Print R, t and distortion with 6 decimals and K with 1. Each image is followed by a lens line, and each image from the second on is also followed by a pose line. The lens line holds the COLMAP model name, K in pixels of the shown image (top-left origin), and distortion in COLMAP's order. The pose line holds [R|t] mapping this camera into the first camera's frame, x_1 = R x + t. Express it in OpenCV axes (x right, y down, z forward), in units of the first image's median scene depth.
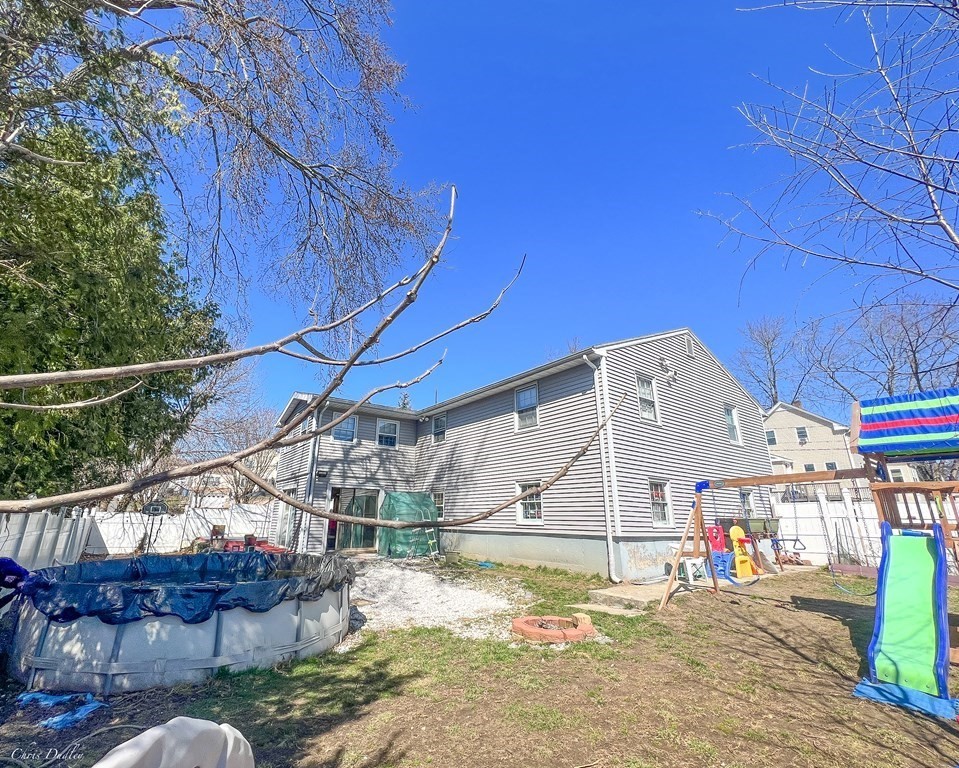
lens RADIAL K [[438.1, 0, 479.1], [0, 438.1, 385.9], [0, 0, 1]] dist [-0.000915, -0.000017]
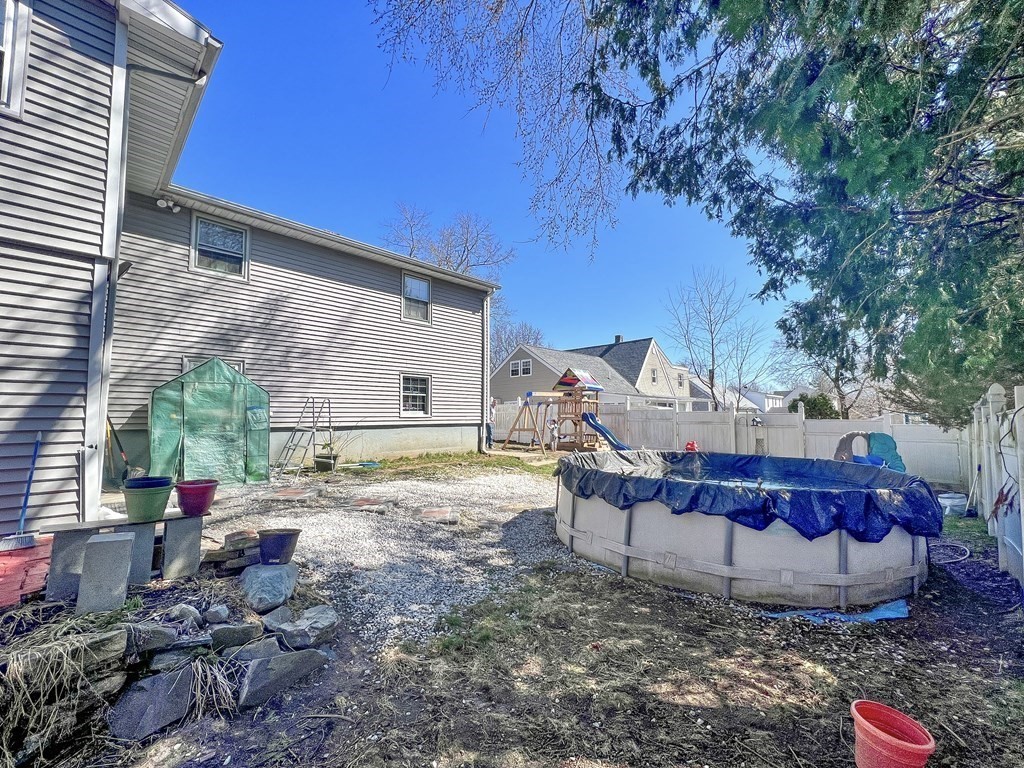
lens RADIAL K [[412.9, 0, 513.0], [0, 412.9, 384.9], [0, 0, 1]] dist [0.001595, -0.000260]
pose [[-0.161376, 0.046192, 0.985811, -0.812871], [-0.297652, 0.950110, -0.093244, 0.253582], [-0.940936, -0.308476, -0.139576, 0.892525]]
